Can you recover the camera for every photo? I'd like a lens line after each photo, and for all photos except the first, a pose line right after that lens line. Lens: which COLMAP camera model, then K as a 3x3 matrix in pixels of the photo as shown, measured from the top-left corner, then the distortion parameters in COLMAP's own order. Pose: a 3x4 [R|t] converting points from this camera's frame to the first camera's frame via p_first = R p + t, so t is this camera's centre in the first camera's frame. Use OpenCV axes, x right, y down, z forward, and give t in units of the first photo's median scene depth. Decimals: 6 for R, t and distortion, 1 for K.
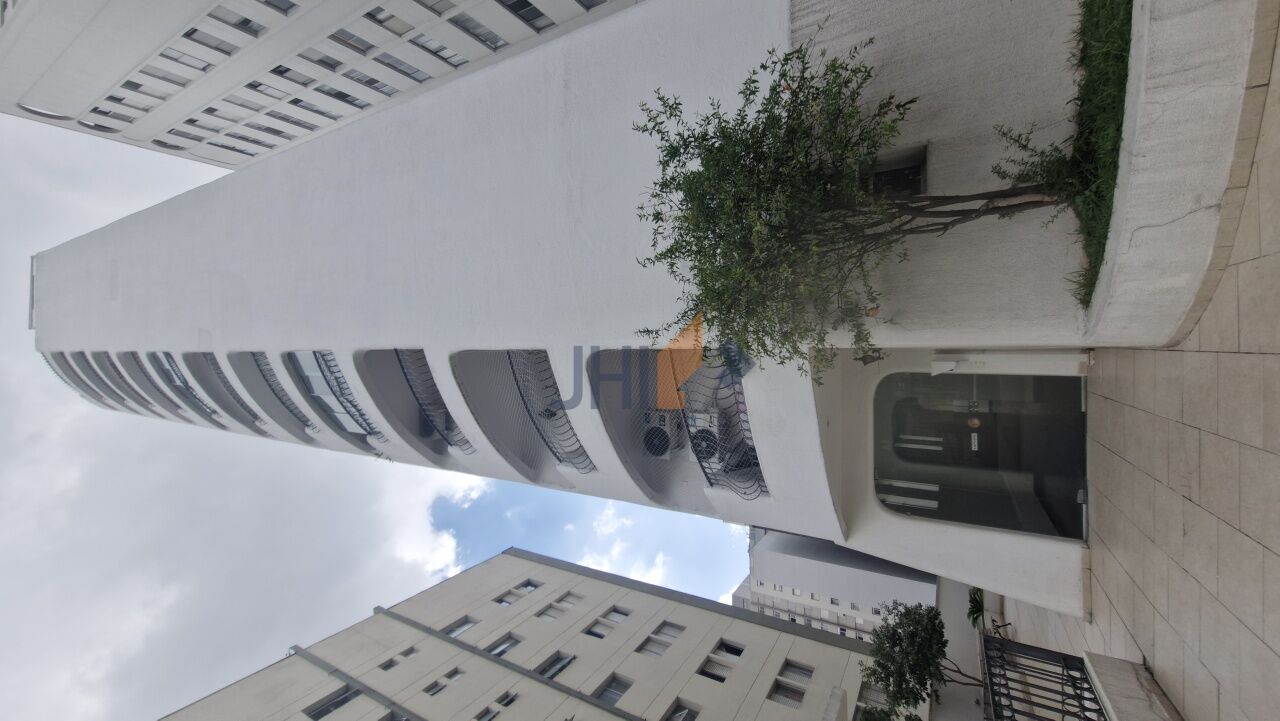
lens RADIAL K [[506.5, 0, 650.4], [0, 506.5, 343.1], [0, 0, 1]] dist [0.000655, -0.000131]
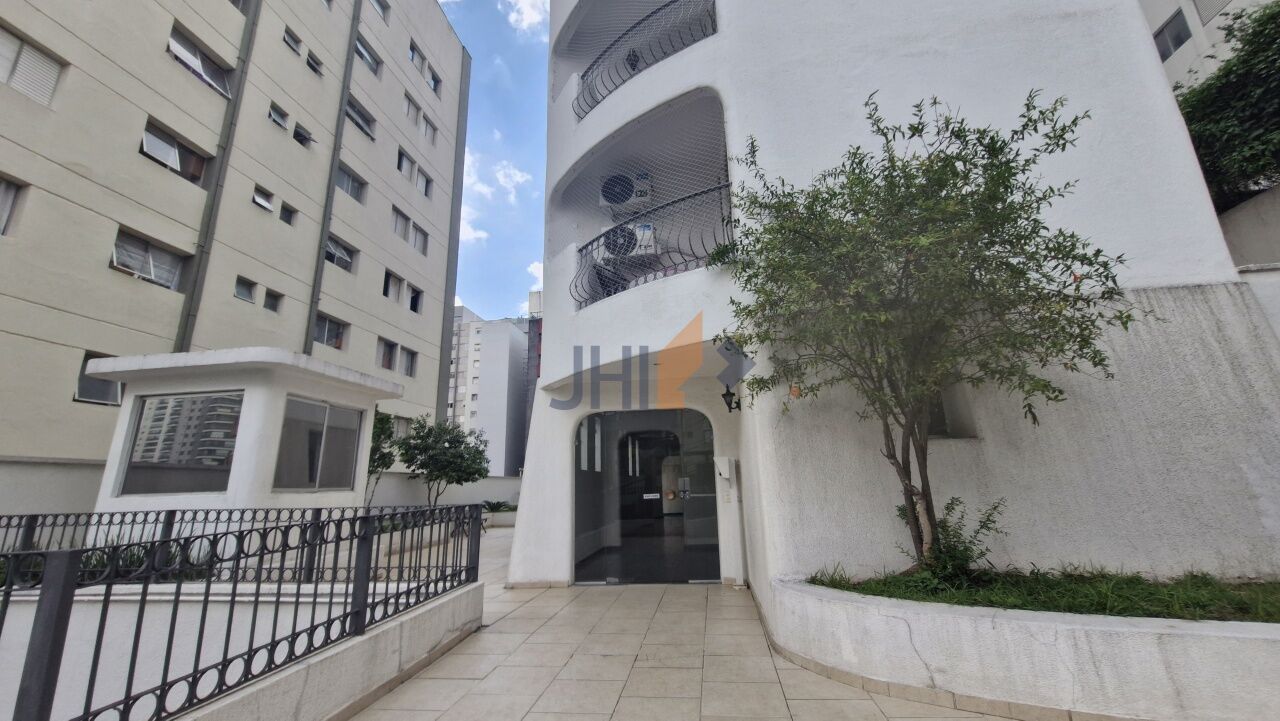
lens RADIAL K [[506.5, 0, 654.1], [0, 506.5, 354.3], [0, 0, 1]] dist [0.000655, -0.000131]
pose [[0.077939, 0.959320, 0.271352, 0.058290], [-0.993414, 0.051801, 0.102199, 0.055248], [0.083985, -0.277530, 0.957039, 0.059927]]
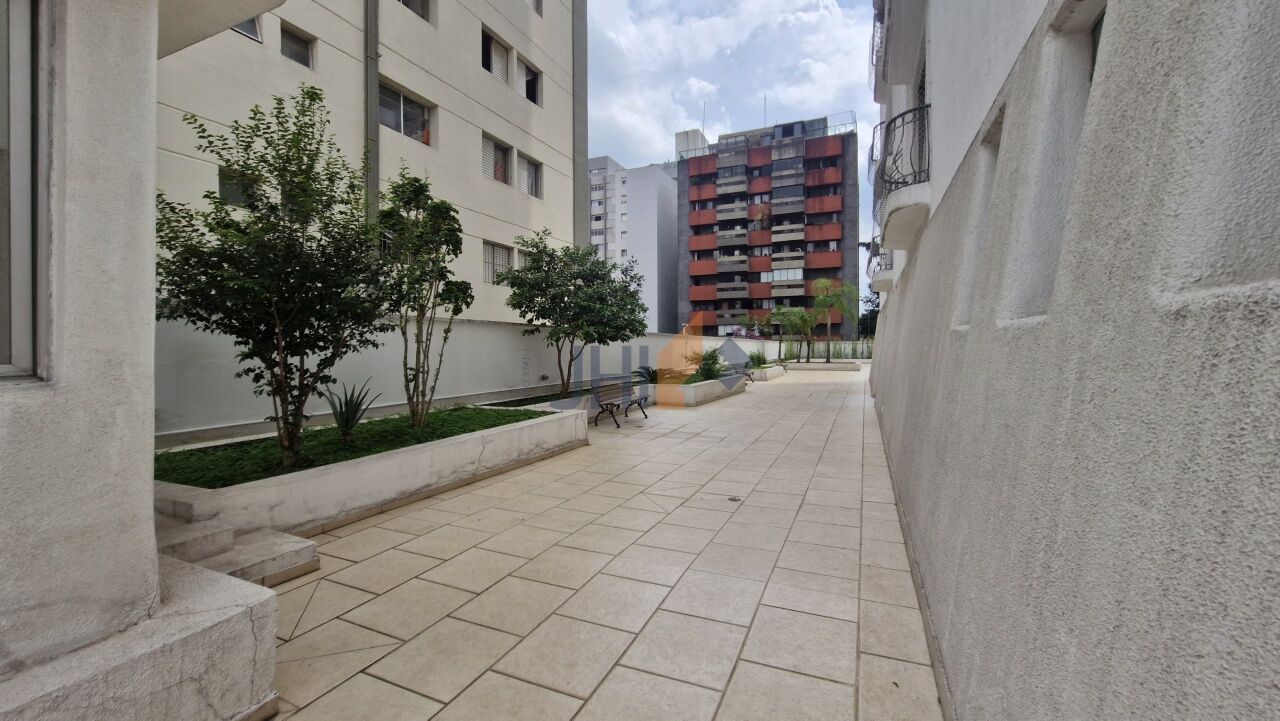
lens RADIAL K [[506.5, 0, 640.0], [0, 506.5, 349.1], [0, 0, 1]] dist [0.000655, -0.000131]
pose [[0.203123, 0.860479, 0.467244, 0.500901], [-0.912331, -0.006941, 0.409395, 0.474843], [0.355519, -0.509438, 0.783632, 0.852813]]
